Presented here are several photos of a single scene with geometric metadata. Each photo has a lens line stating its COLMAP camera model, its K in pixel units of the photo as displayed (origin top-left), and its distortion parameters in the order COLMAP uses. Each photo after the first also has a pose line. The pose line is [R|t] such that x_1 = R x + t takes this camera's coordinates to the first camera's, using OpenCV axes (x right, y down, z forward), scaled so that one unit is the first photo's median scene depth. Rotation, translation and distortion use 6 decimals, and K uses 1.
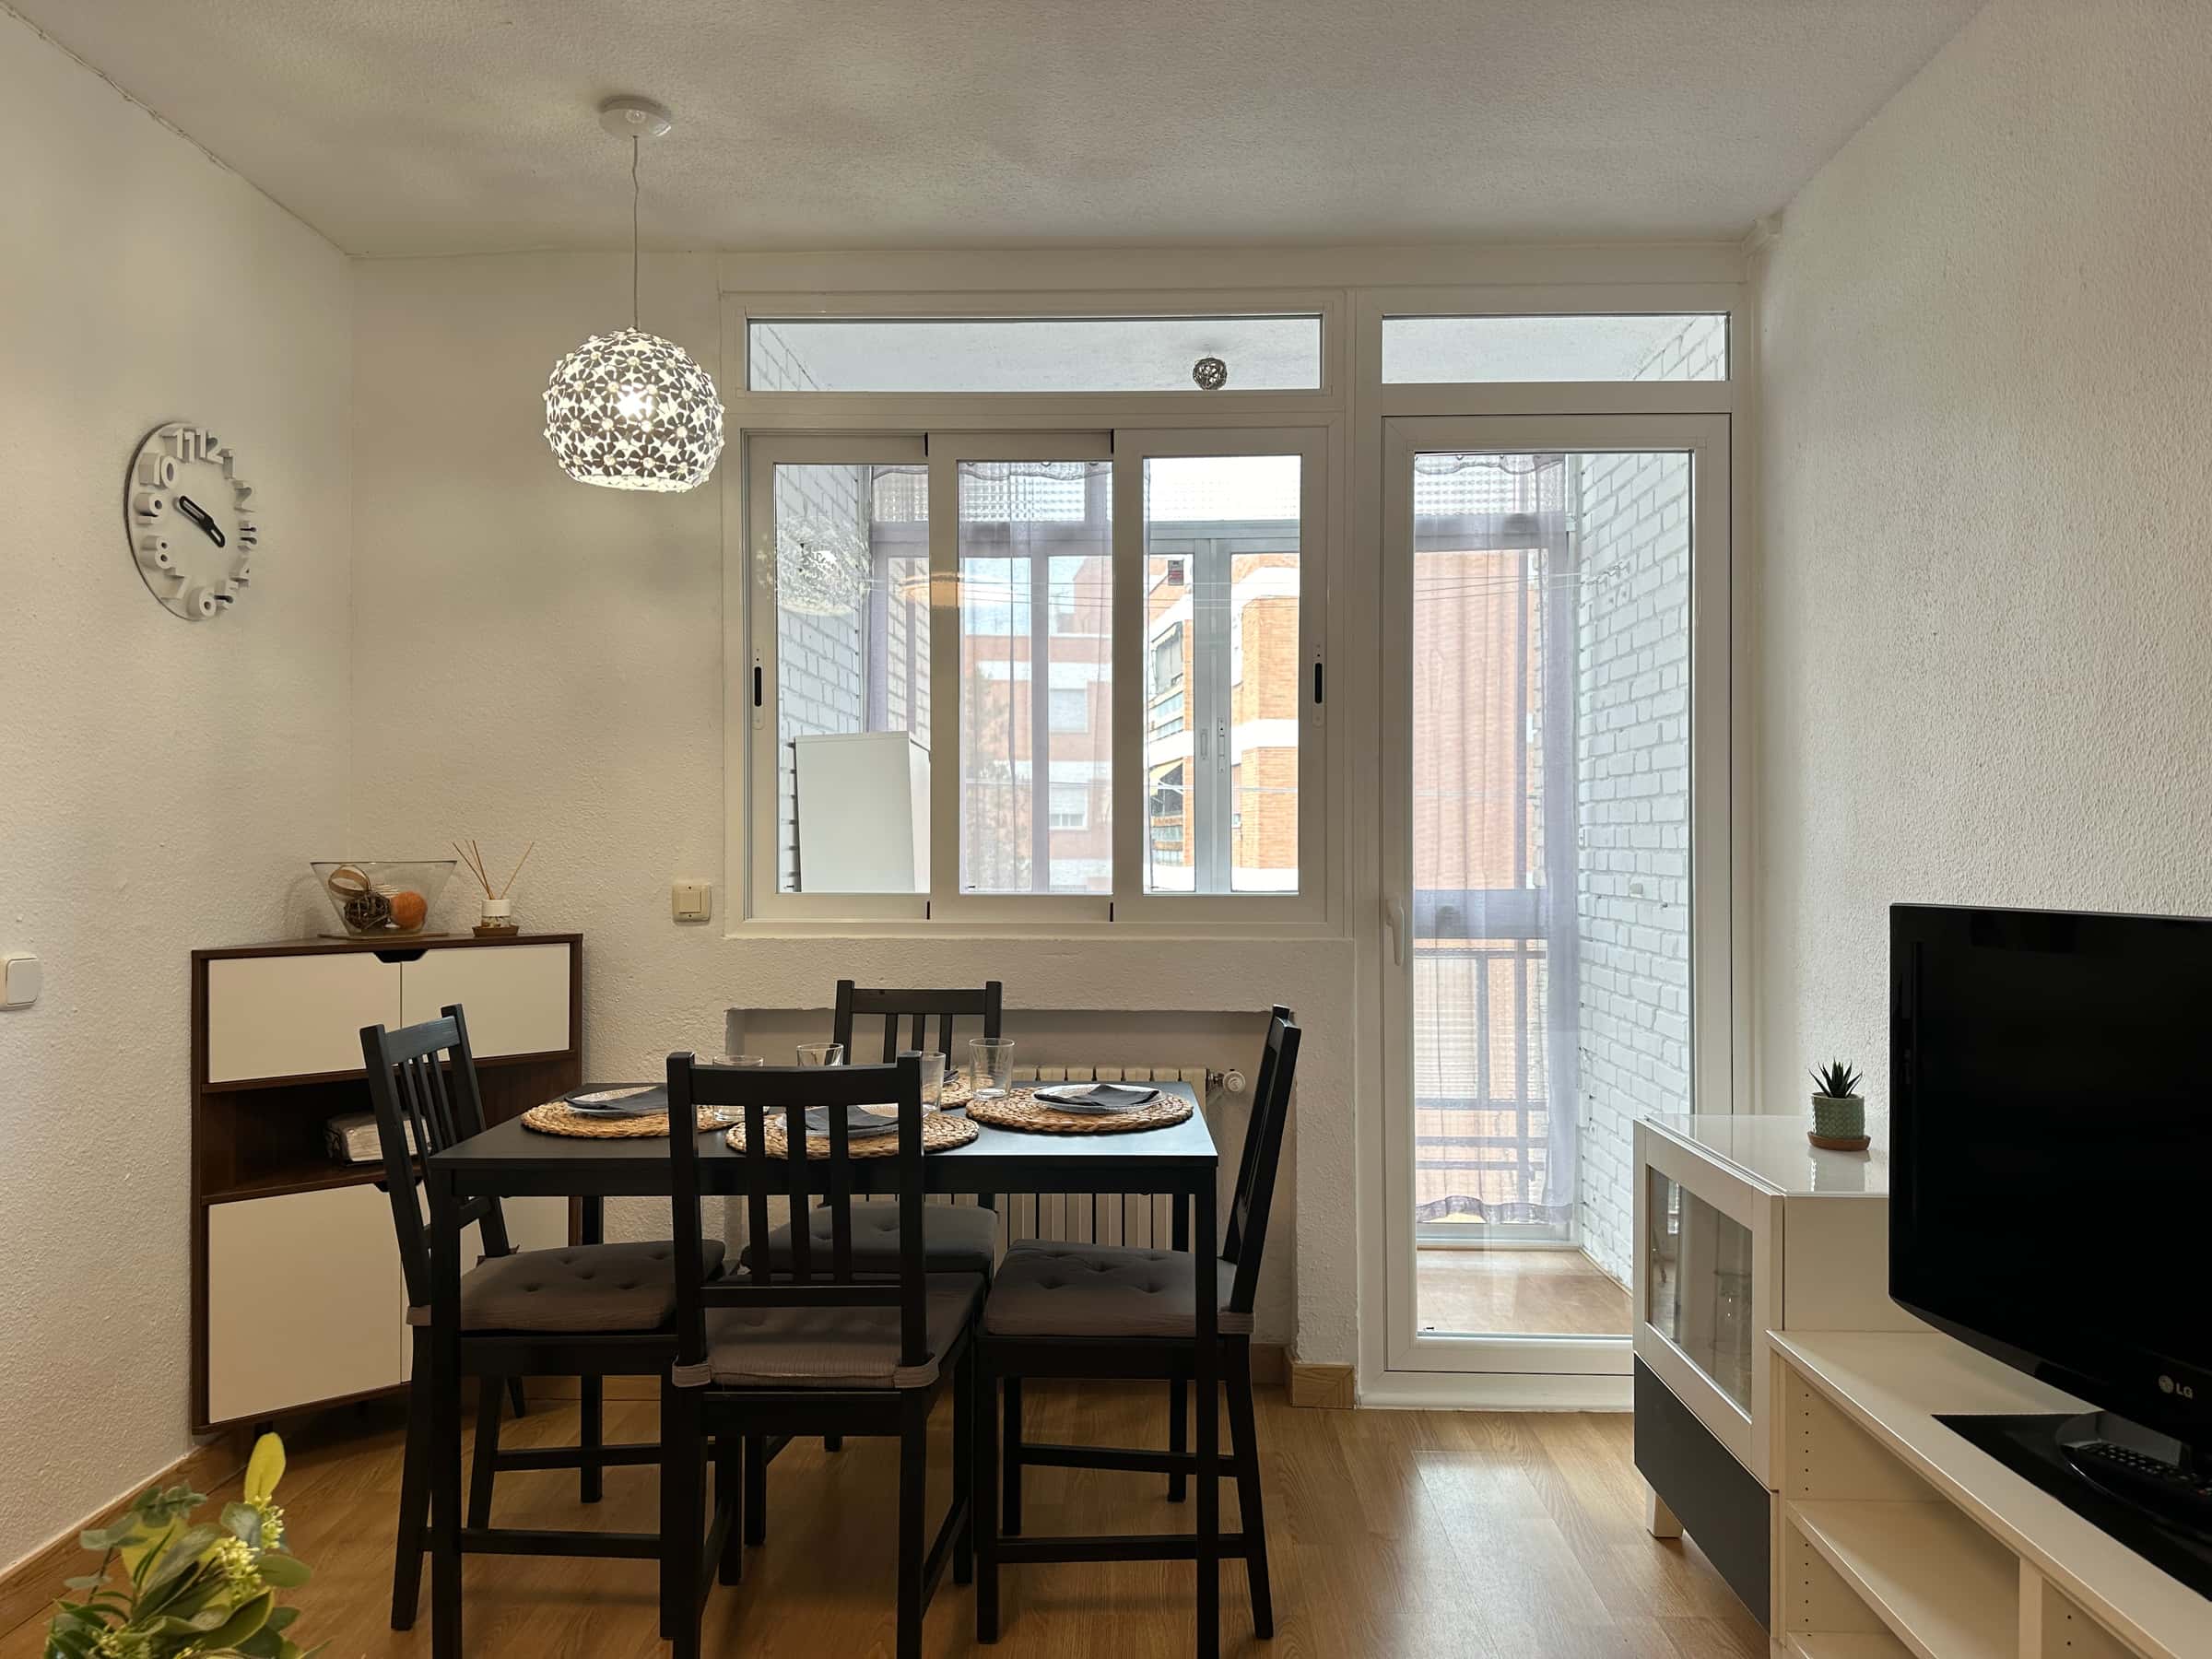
lens RADIAL K [[1582.0, 0, 1106.0], [0, 1582.0, 829.5], [0, 0, 1]] dist [0.119531, -0.175362]
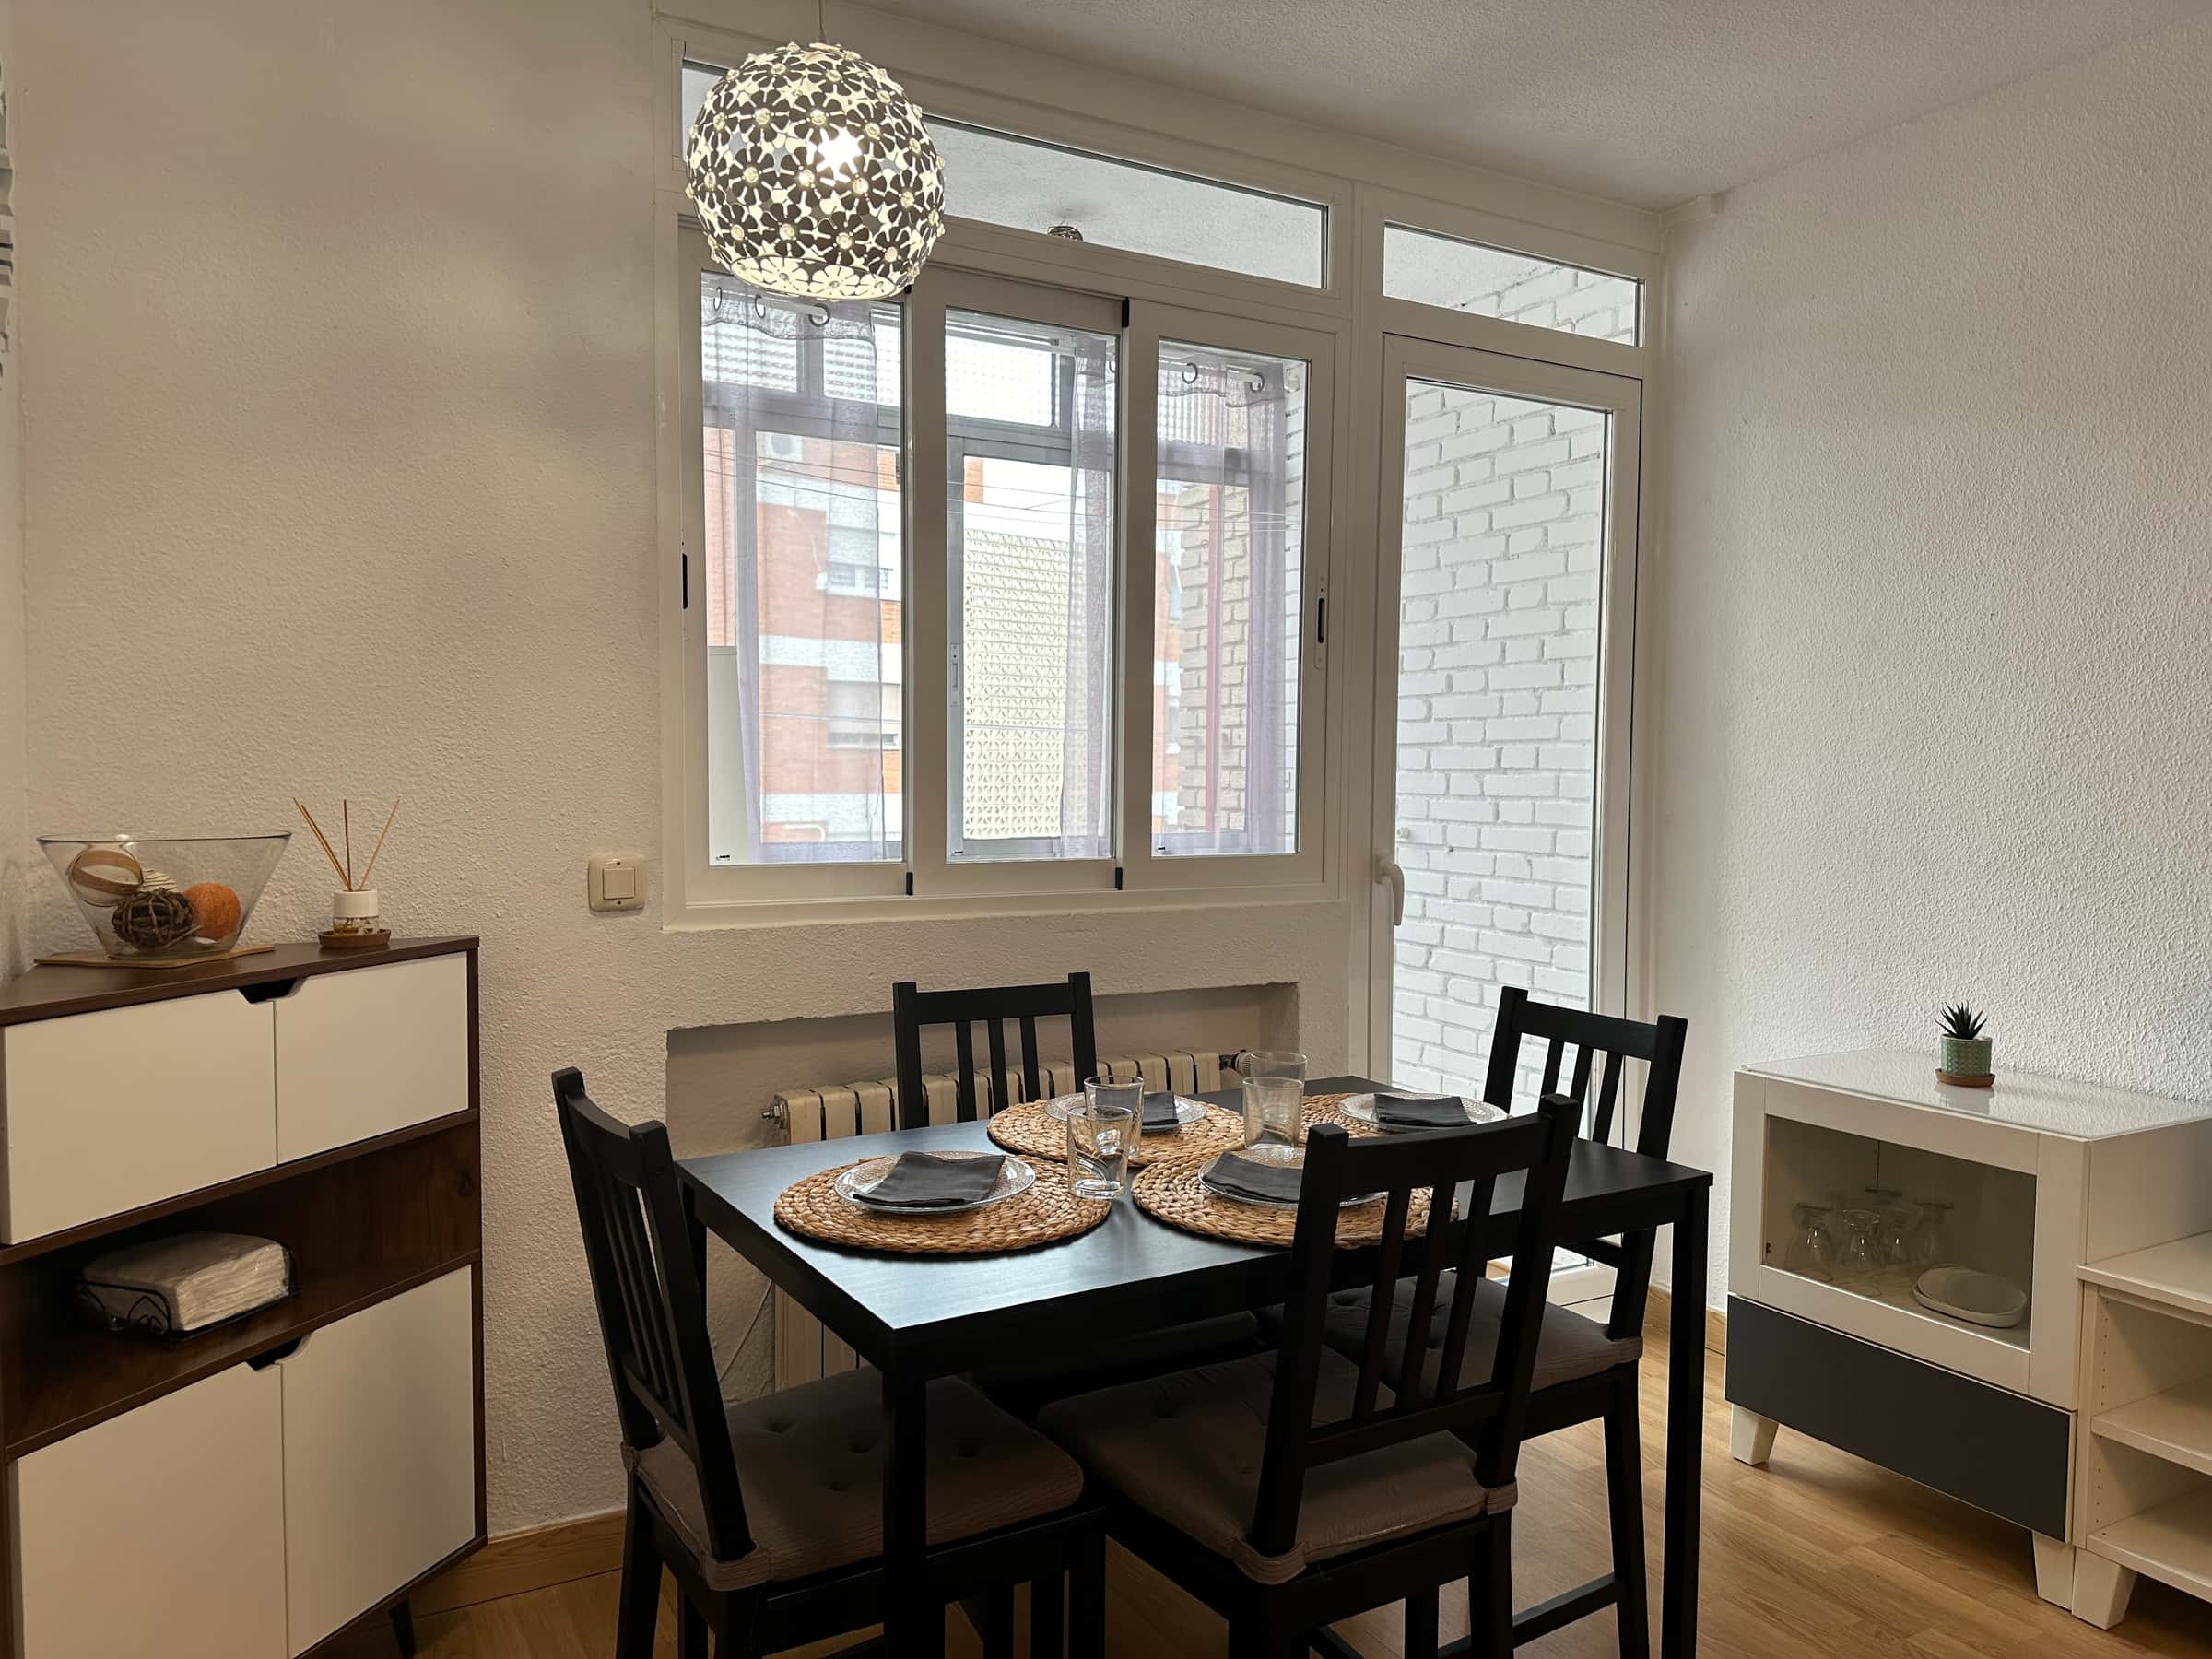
lens RADIAL K [[1582.0, 0, 1106.0], [0, 1582.0, 829.5], [0, 0, 1]] dist [0.119531, -0.175362]
pose [[0.849535, -0.015445, 0.527306, -0.453730], [-0.012137, 0.998734, 0.048807, -0.015613], [-0.527392, -0.047863, 0.848273, 0.288767]]
